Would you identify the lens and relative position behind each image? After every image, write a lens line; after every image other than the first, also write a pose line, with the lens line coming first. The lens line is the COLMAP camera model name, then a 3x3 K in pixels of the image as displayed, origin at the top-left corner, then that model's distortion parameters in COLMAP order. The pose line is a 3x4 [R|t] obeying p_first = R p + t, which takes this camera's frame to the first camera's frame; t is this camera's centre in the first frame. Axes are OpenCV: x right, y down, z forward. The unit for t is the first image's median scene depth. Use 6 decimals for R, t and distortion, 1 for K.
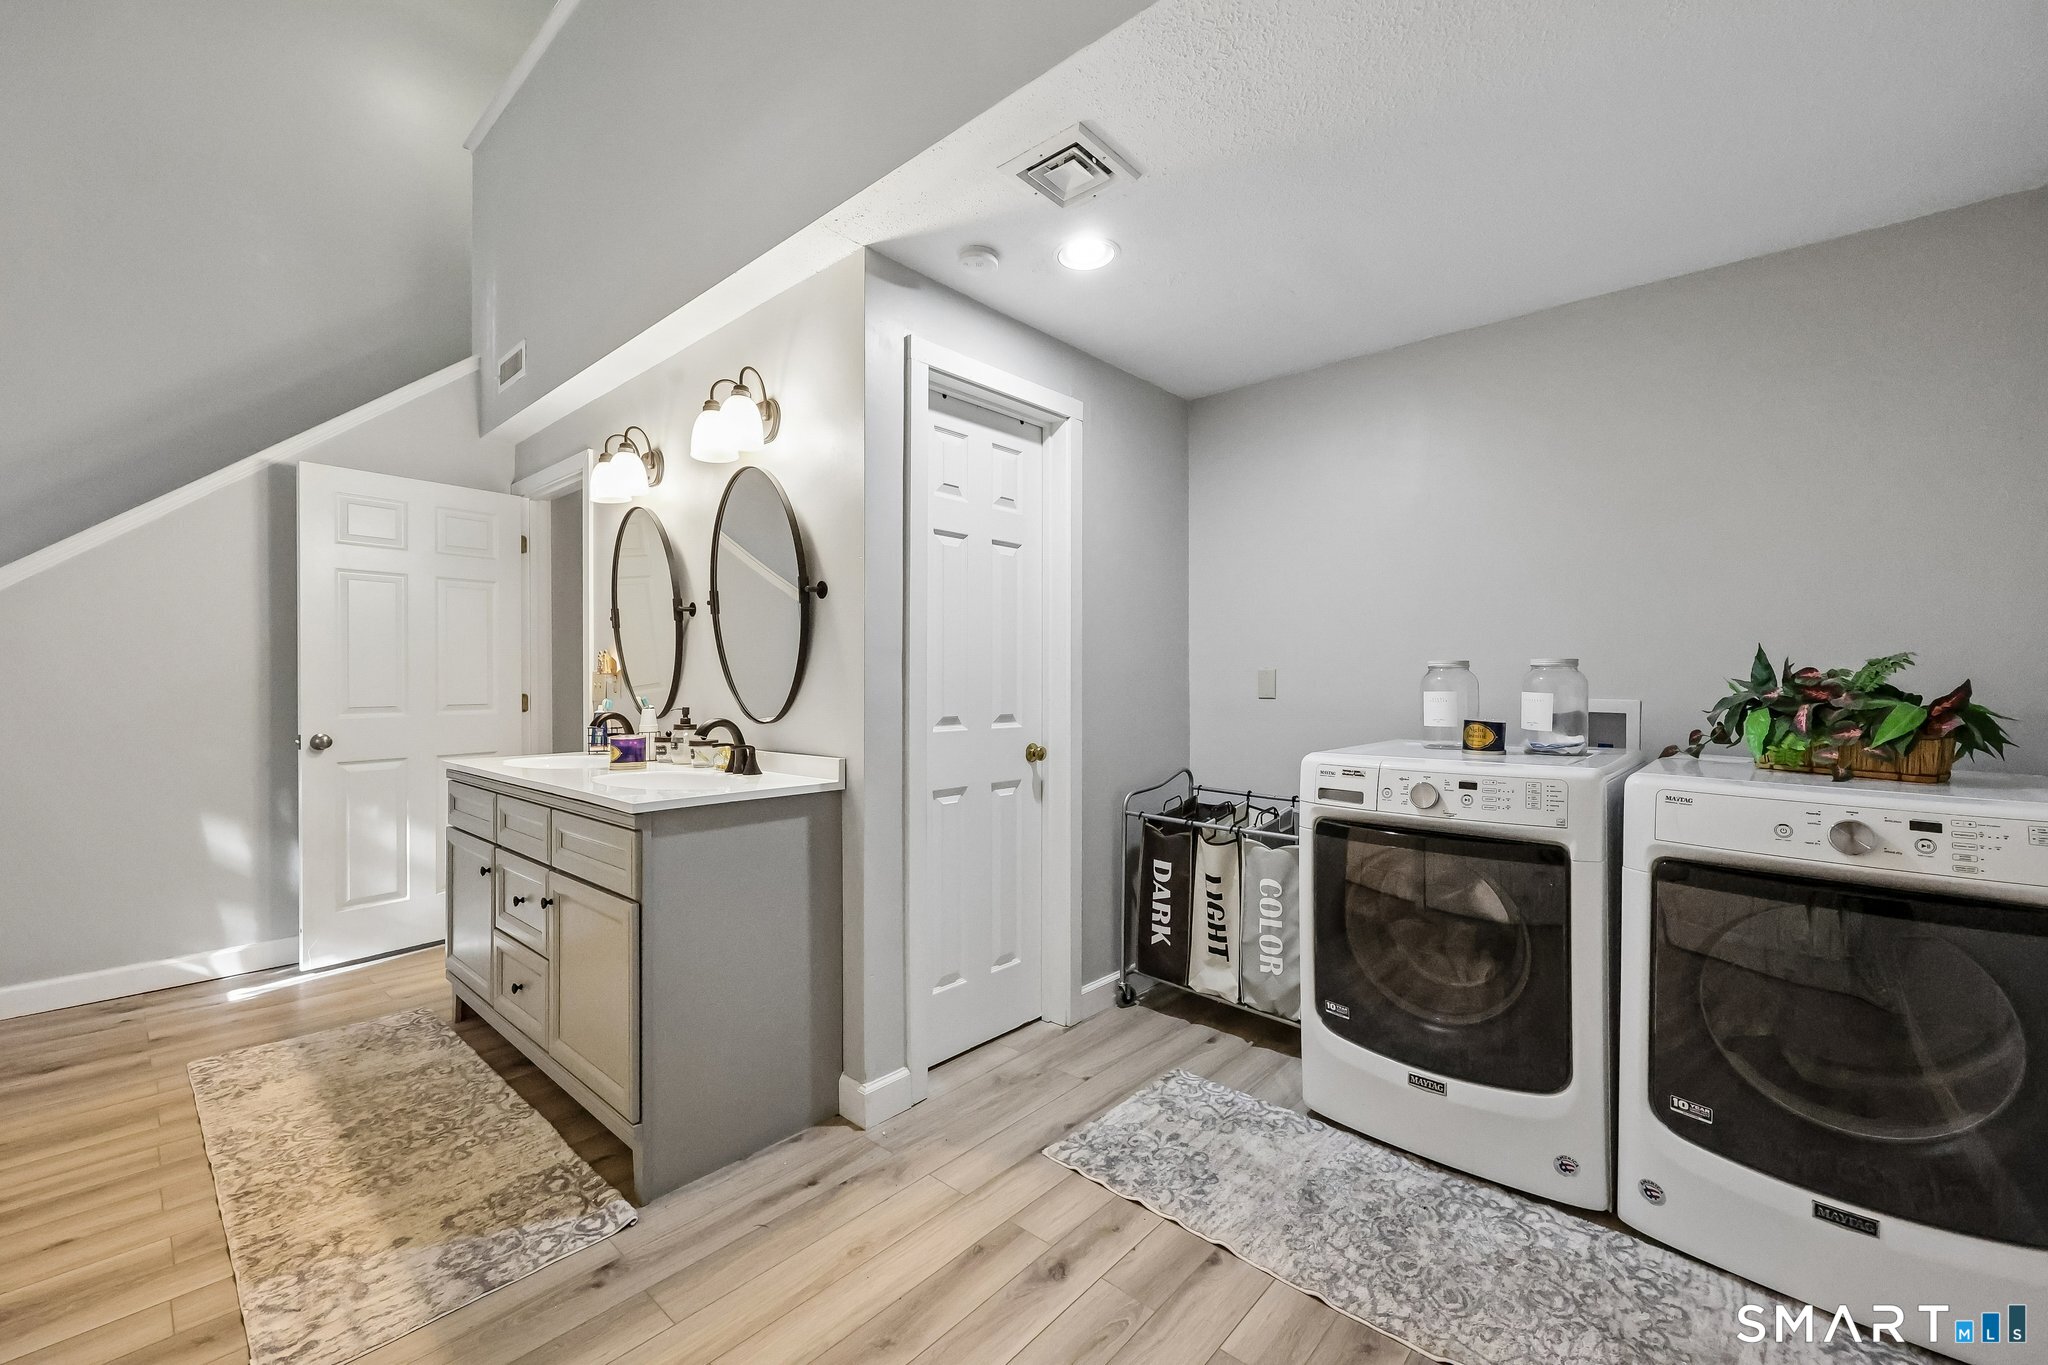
lens RADIAL K [[826.0, 0, 1031.2], [0, 826.0, 681.9], [0, 0, 1]] dist [-0.002916, 0.001155]
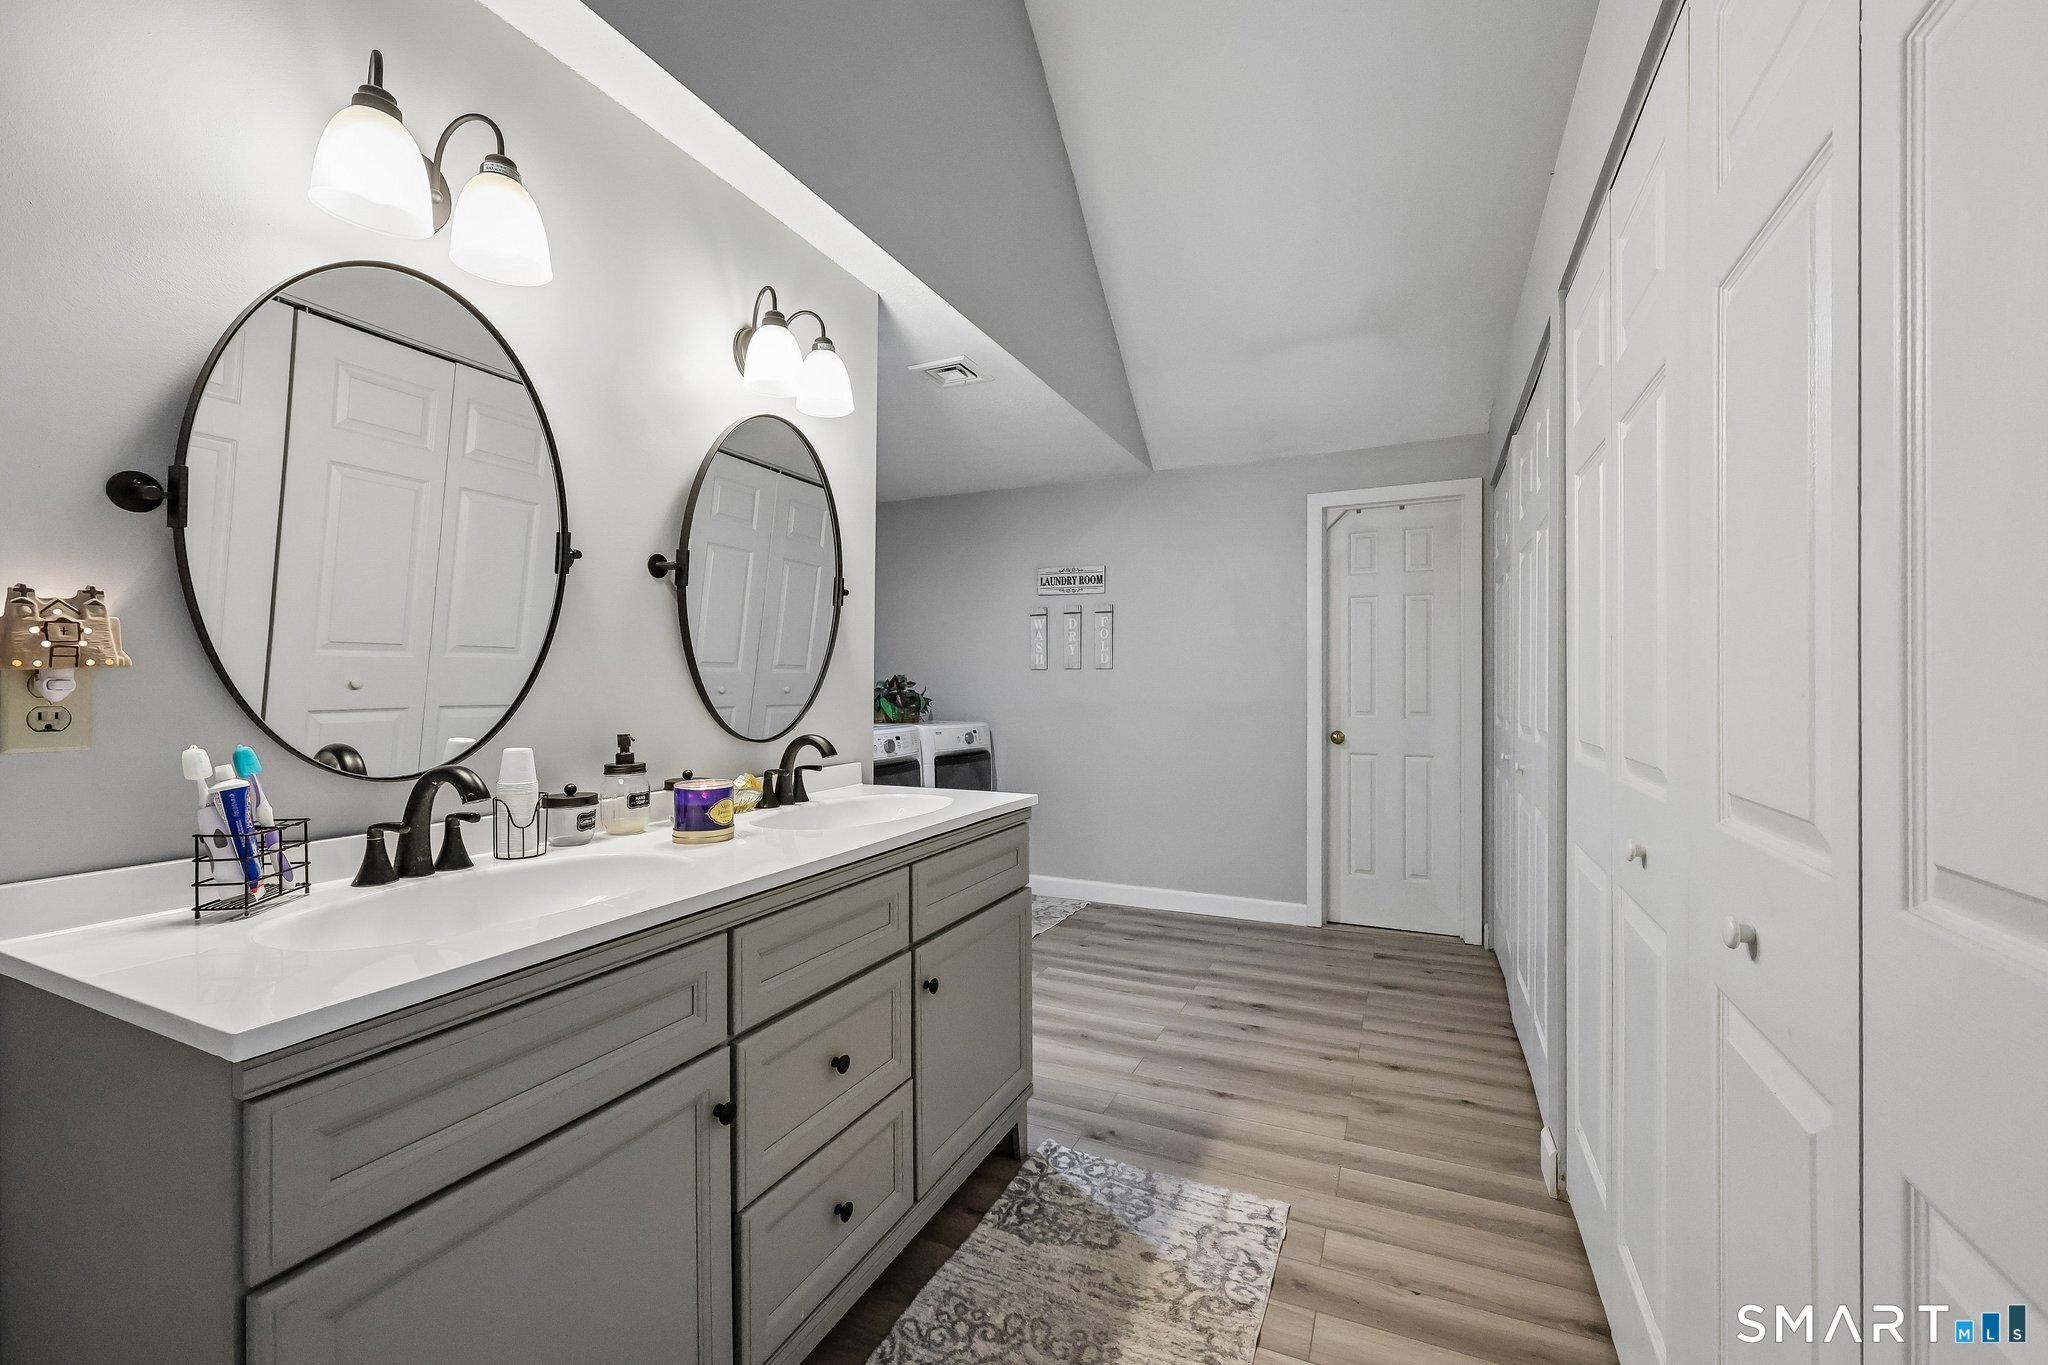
lens RADIAL K [[826.0, 0, 1030.2], [0, 826.0, 685.8], [0, 0, 1]] dist [-0.002916, 0.001155]
pose [[-0.290154, 0.003511, 0.956973, -1.681929], [0.005796, 0.999981, -0.001911, 0.000440], [-0.956962, 0.004992, -0.290169, 1.430040]]
